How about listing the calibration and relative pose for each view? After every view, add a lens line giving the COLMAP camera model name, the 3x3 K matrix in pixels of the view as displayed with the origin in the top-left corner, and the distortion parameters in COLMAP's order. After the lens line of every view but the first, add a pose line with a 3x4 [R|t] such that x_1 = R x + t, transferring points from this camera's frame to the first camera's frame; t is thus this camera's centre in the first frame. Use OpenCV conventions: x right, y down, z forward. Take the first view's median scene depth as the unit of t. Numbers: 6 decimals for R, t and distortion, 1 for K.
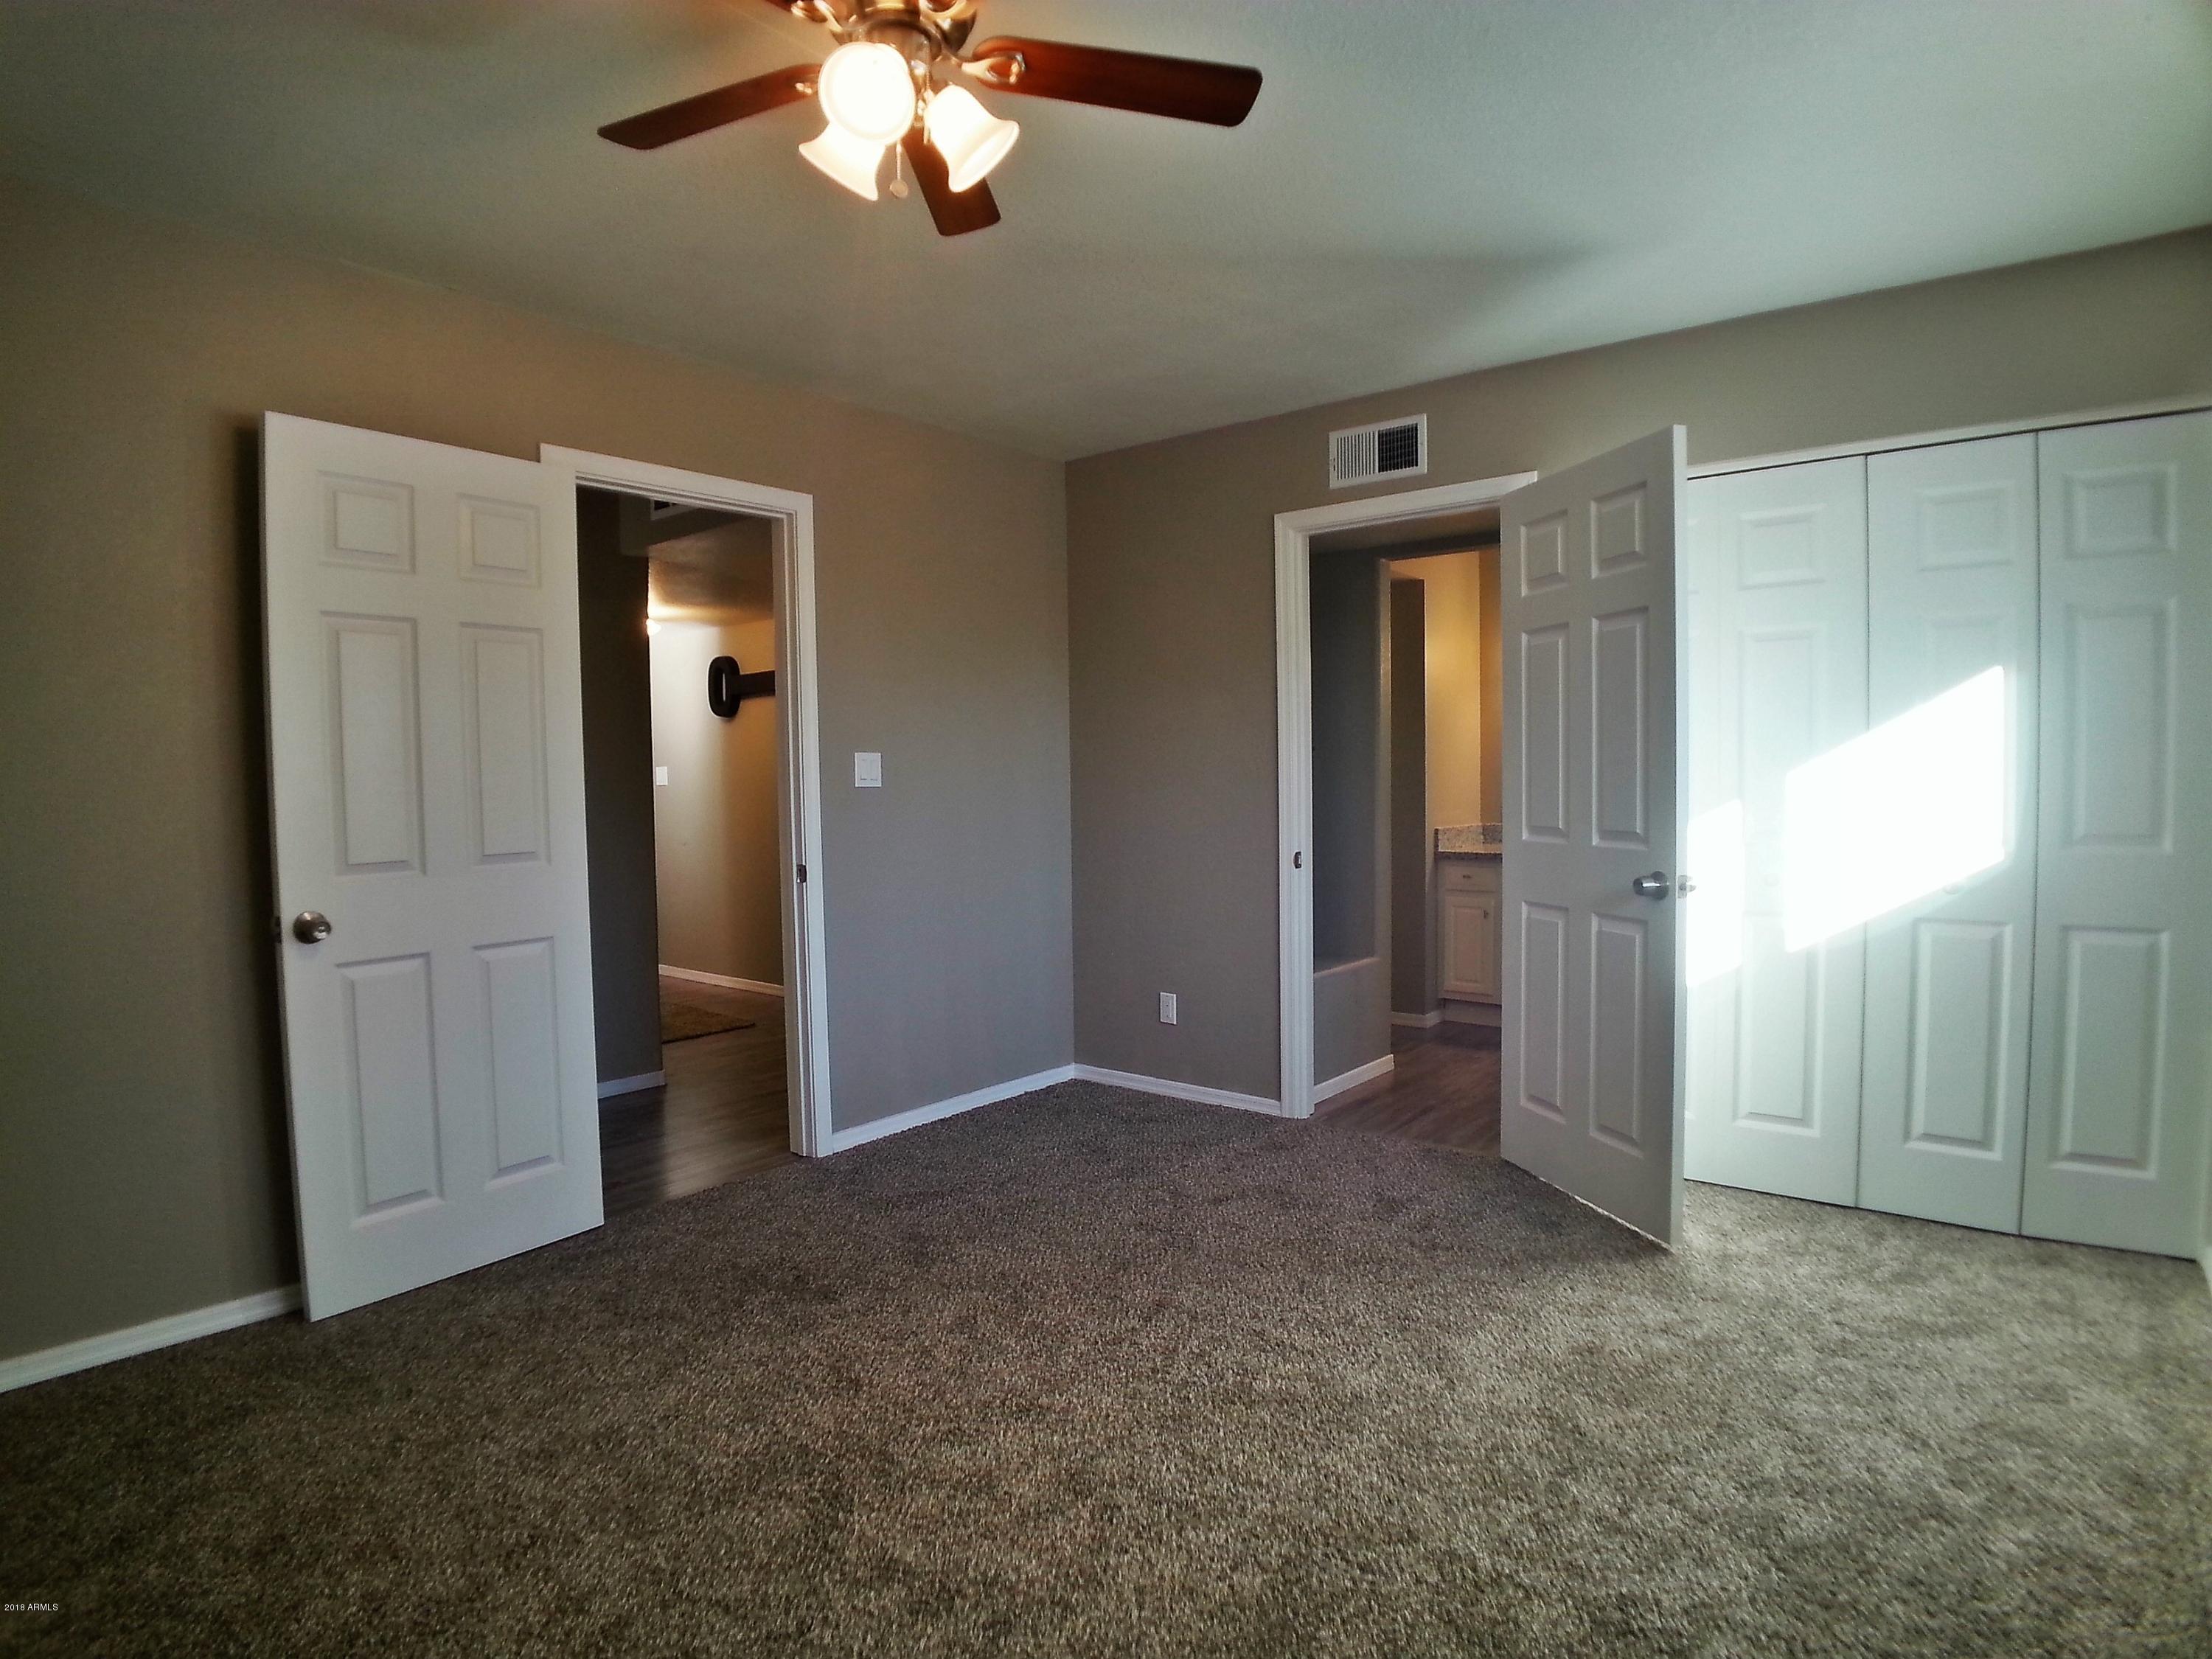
lens RADIAL K [[1160.1, 0, 1106.0], [0, 1160.1, 829.5], [0, 0, 1]] dist [-0.065948, -0.000041]
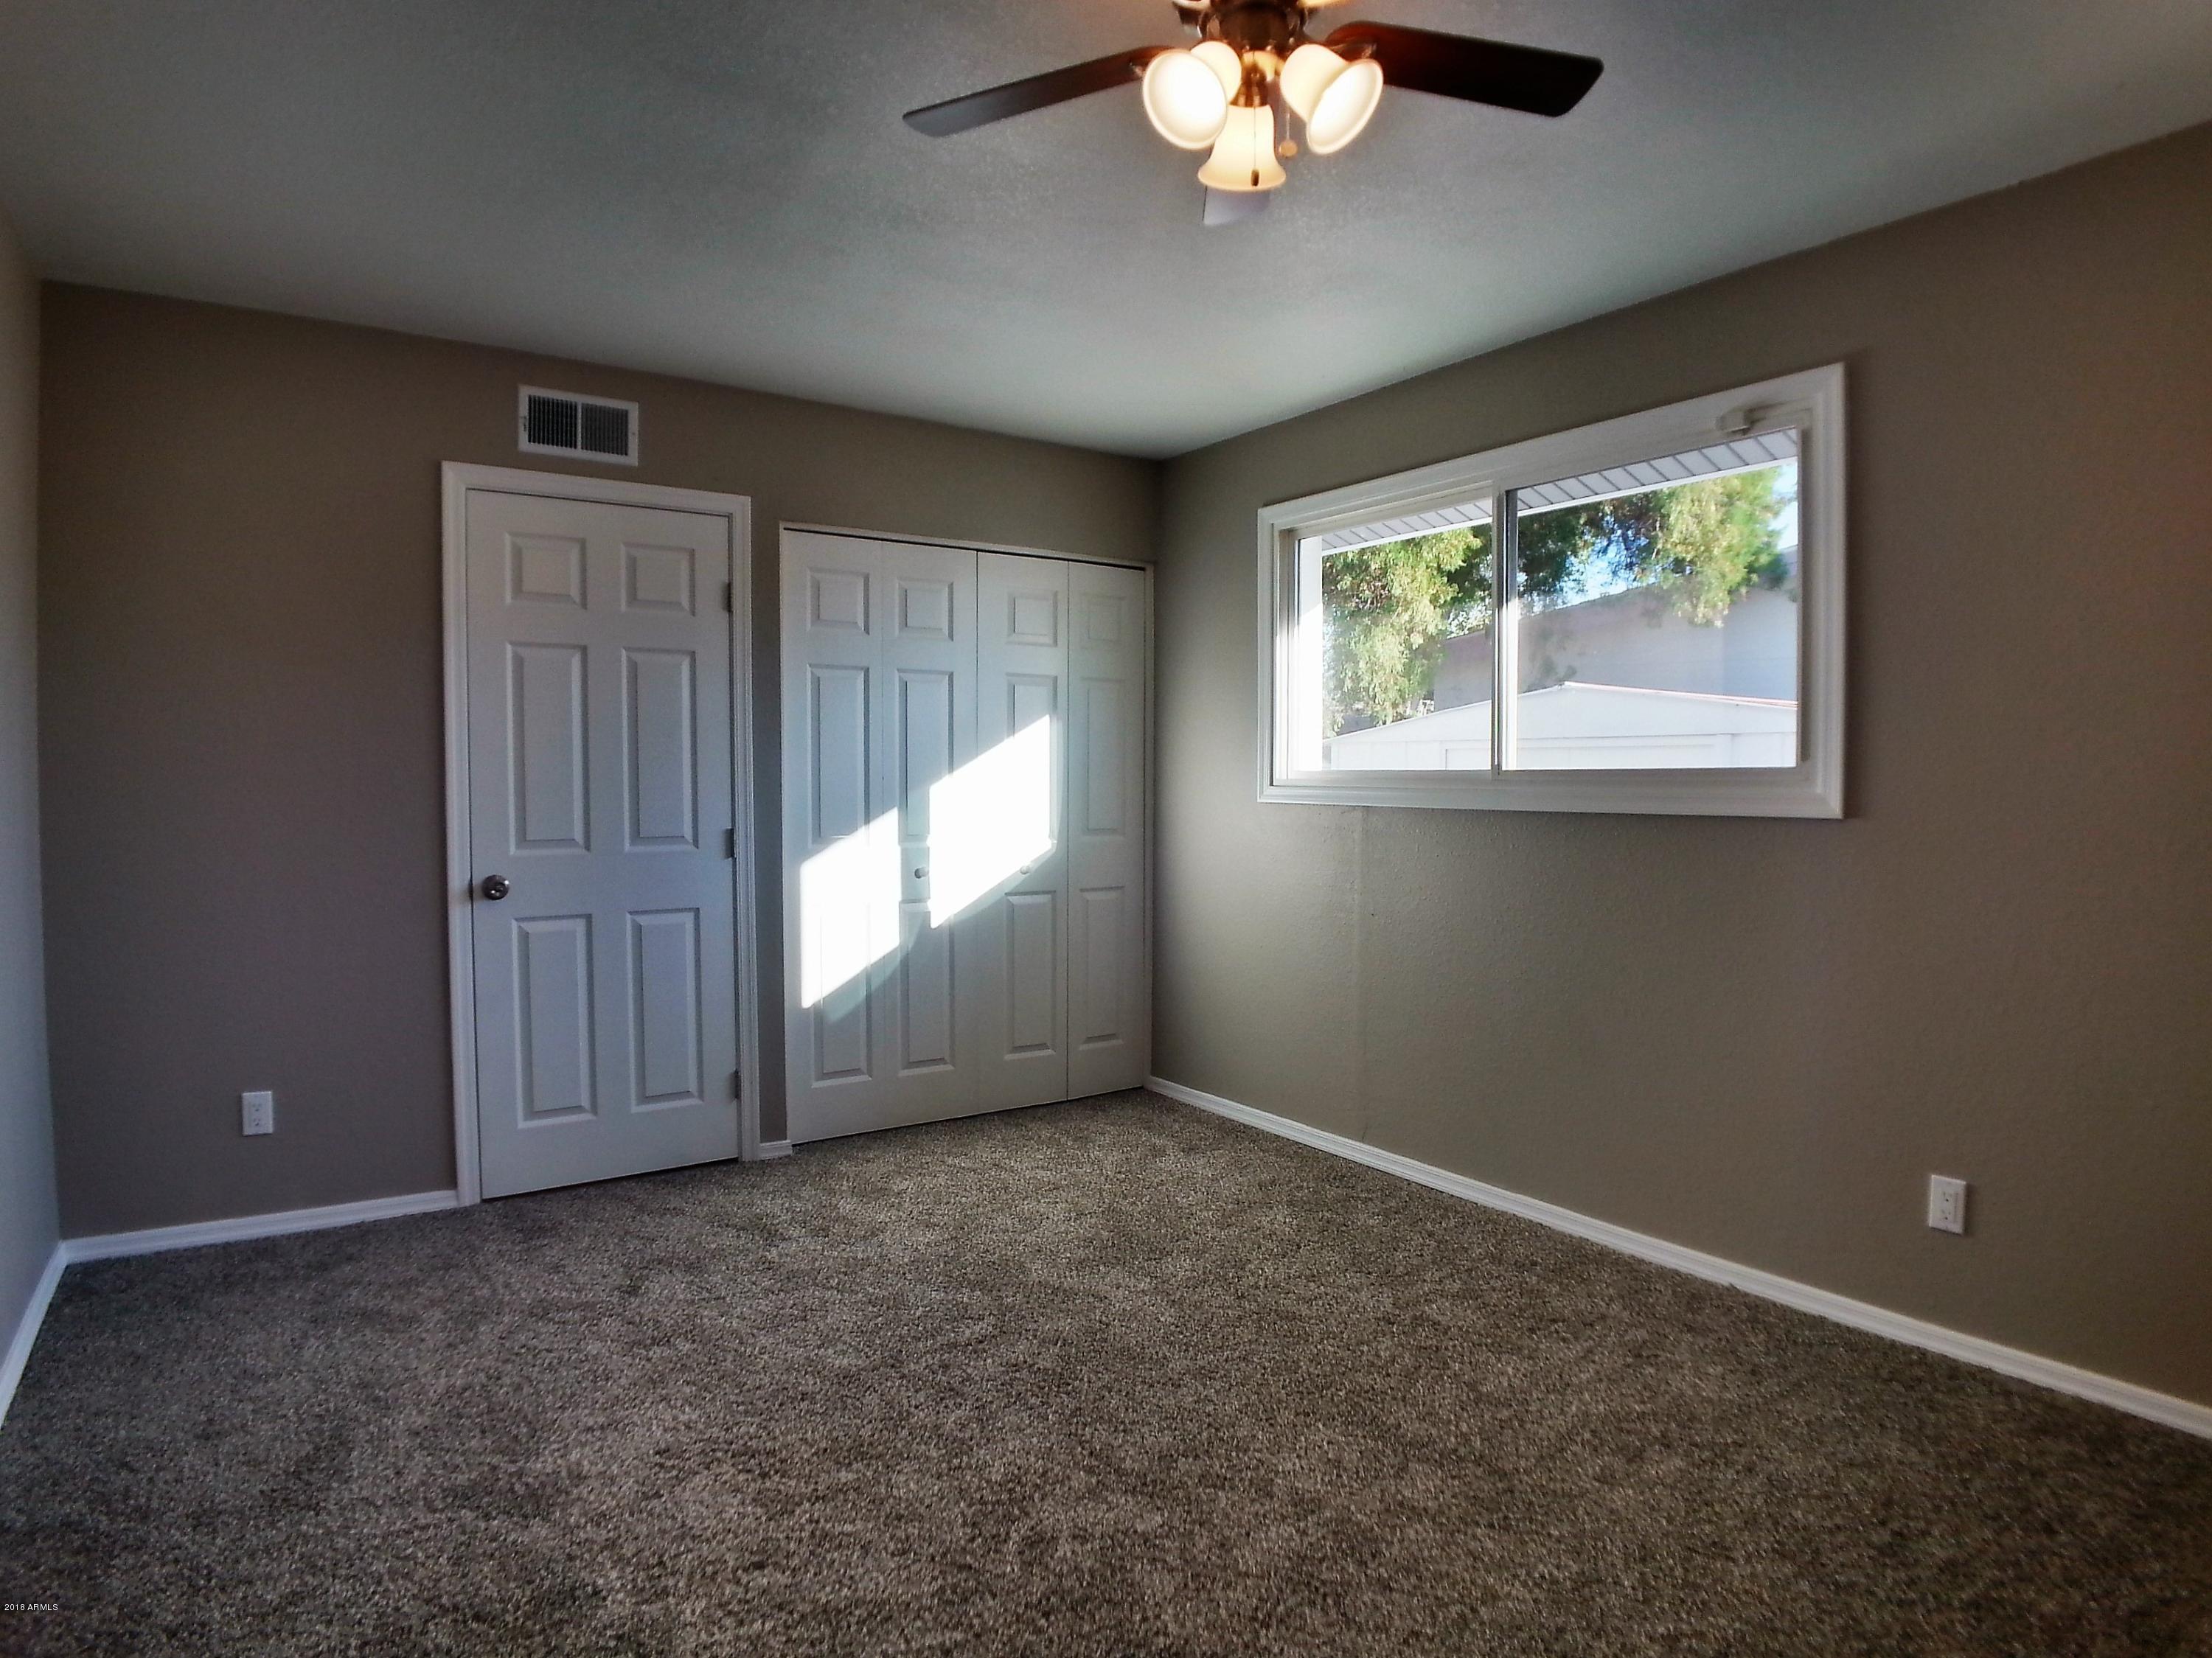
lens RADIAL K [[1203.0, 0, 1018.1], [0, 1203.0, 824.1], [0, 0, 1]] dist [-0.061390, 0.000561]
pose [[0.335362, -0.017270, 0.941931, -0.632236], [0.029361, 0.999538, 0.007873, -0.017746], [-0.941632, 0.025016, 0.335714, 0.448311]]
